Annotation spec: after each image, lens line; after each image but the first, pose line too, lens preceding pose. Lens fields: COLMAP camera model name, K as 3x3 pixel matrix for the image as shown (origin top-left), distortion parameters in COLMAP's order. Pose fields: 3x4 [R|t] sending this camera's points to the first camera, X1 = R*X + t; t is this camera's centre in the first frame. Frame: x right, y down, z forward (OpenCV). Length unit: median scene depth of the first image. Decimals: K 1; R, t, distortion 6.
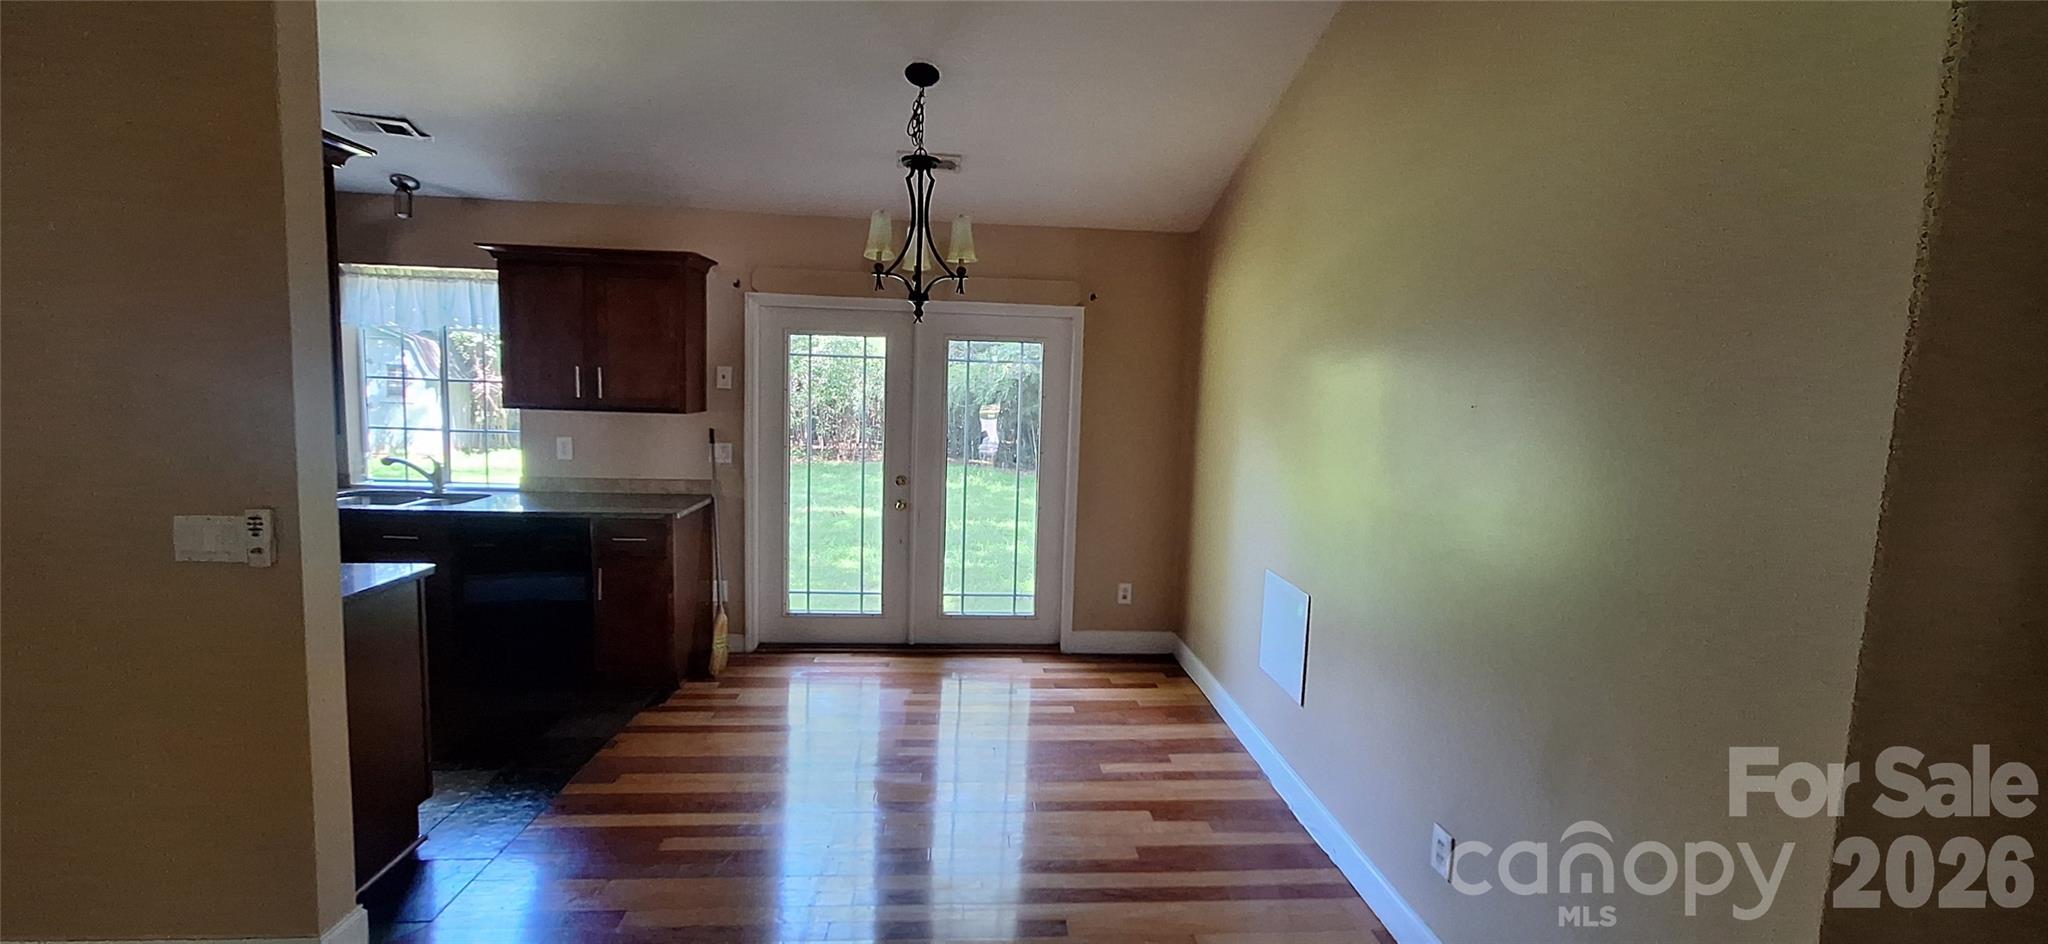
lens RADIAL K [[807.7, 0, 1017.3], [0, 807.7, 465.5], [0, 0, 1]] dist [-0.003929, 0.003578]
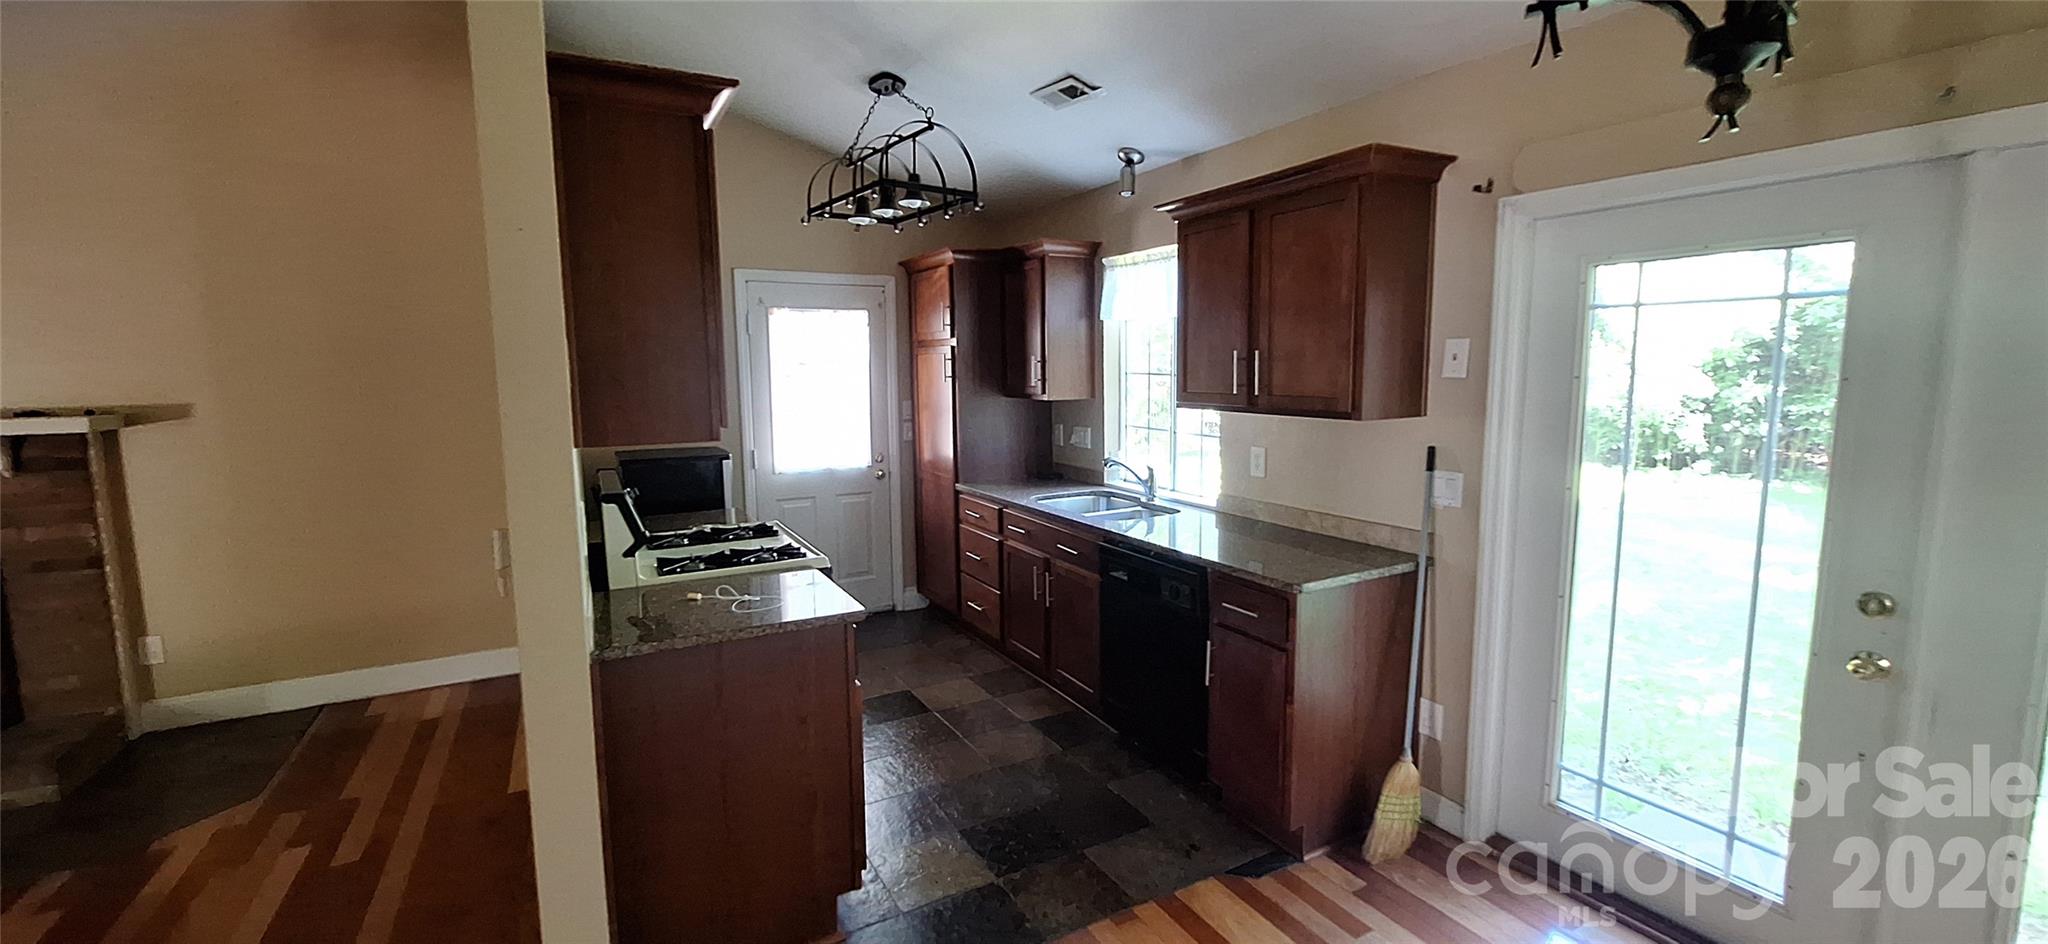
lens RADIAL K [[807.7, 0, 1032.1], [0, 807.7, 457.6], [0, 0, 1]] dist [-0.003929, 0.003578]
pose [[0.428690, 0.067609, -0.900918, 0.029883], [-0.069190, 0.996724, 0.041875, -0.042296], [0.900798, 0.044383, 0.431963, 0.488205]]
